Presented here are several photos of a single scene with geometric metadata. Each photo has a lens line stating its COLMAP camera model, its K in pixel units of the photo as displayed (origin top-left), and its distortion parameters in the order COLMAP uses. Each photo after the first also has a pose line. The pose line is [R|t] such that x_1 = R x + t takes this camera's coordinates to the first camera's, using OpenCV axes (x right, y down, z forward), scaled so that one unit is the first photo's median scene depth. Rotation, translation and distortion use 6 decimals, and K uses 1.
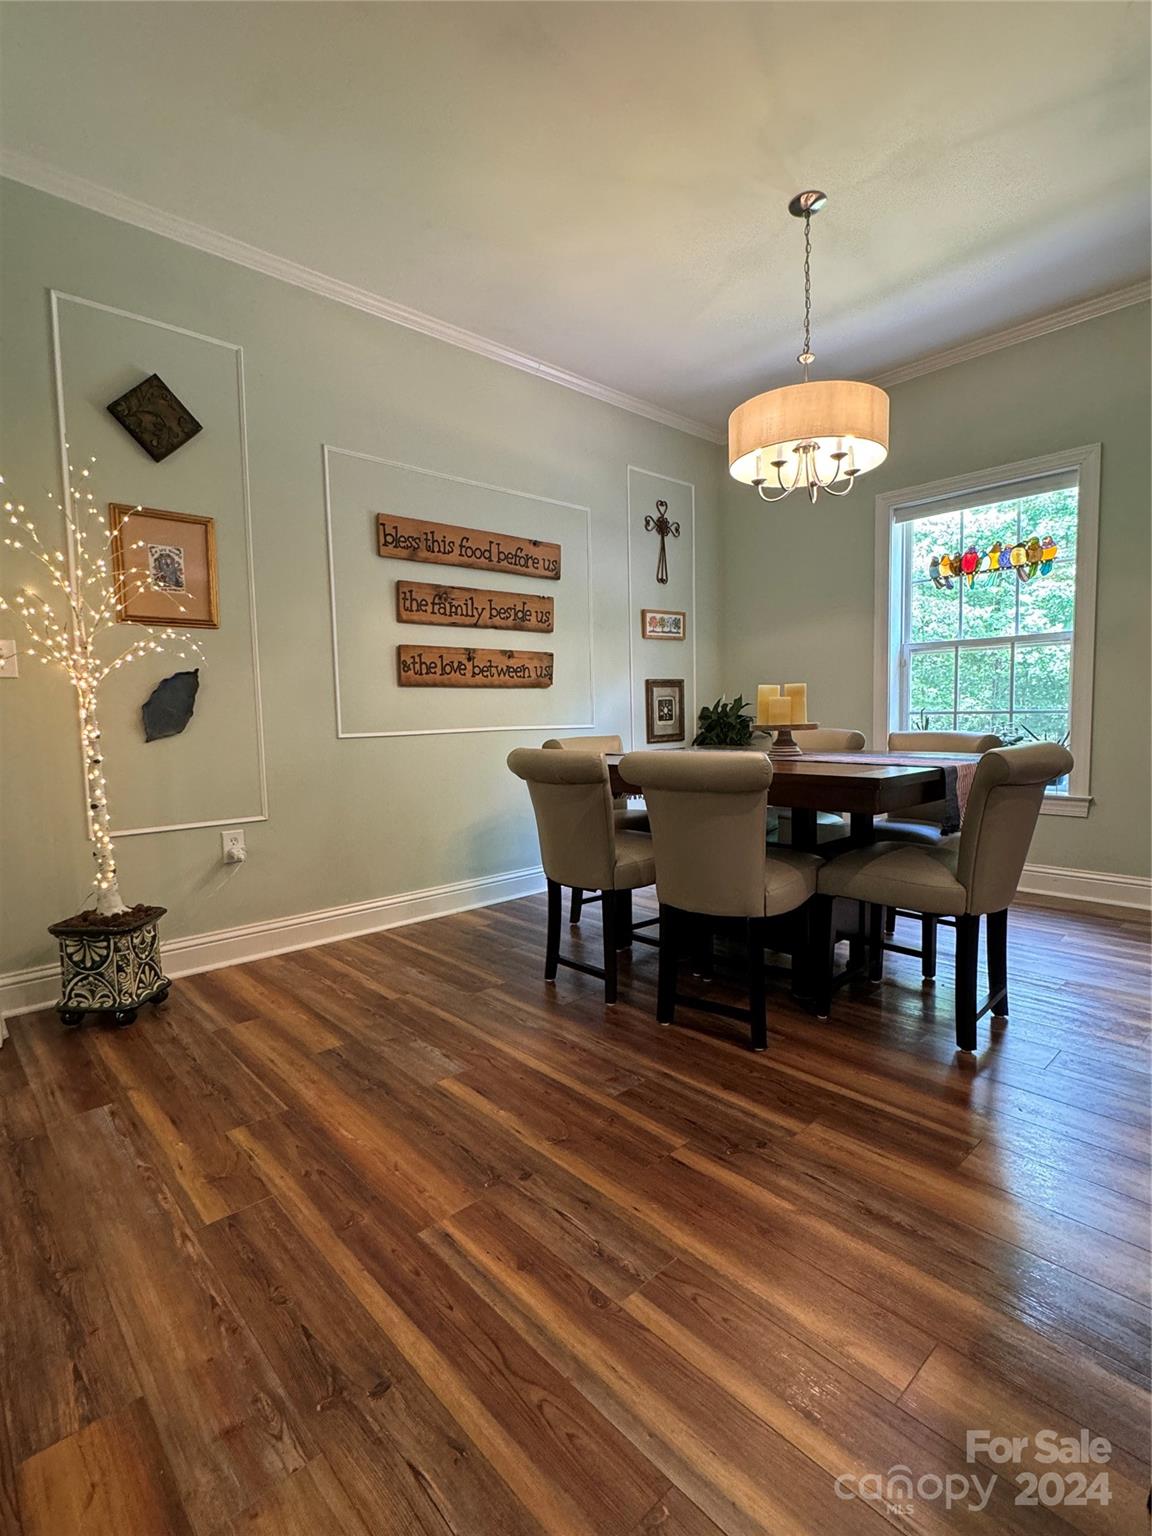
lens RADIAL K [[738.9, 0, 579.0], [0, 738.9, 766.4], [0, 0, 1]] dist [0.001993, -0.002077]
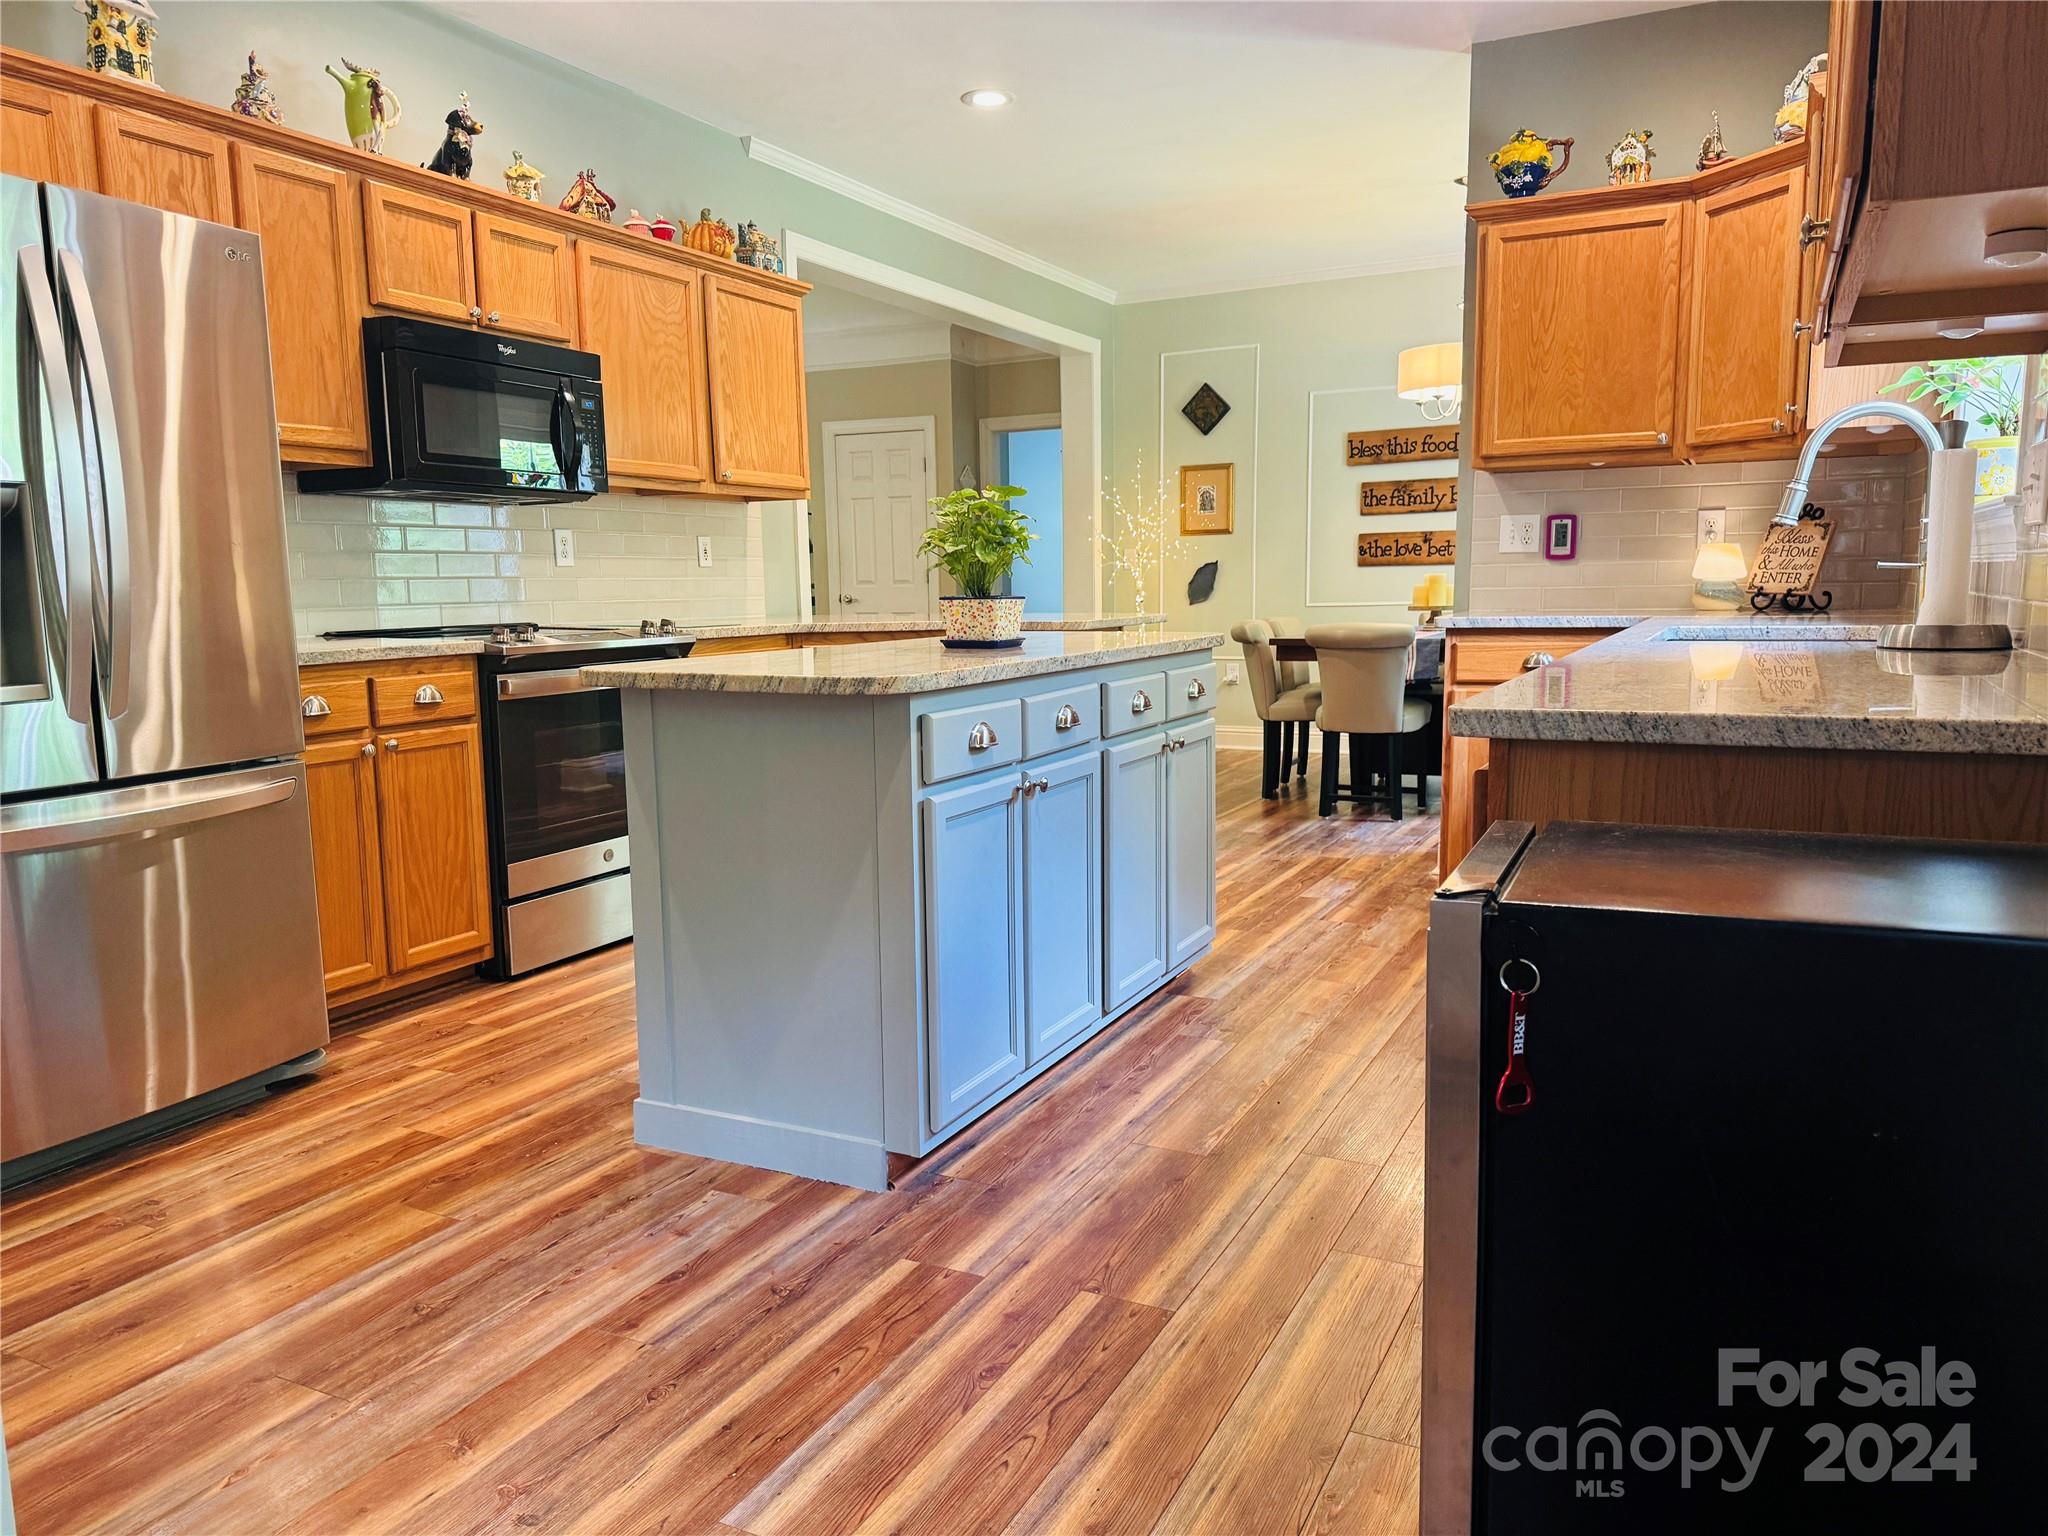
lens RADIAL K [[1415.3, 0, 1028.3], [0, 1415.3, 777.6], [0, 0, 1]] dist [0.060102, -0.070935]
pose [[0.339122, 0.138914, -0.930430, 2.314463], [-0.064293, 0.990147, 0.124396, -0.020348], [0.938543, 0.017634, 0.344712, -0.453183]]
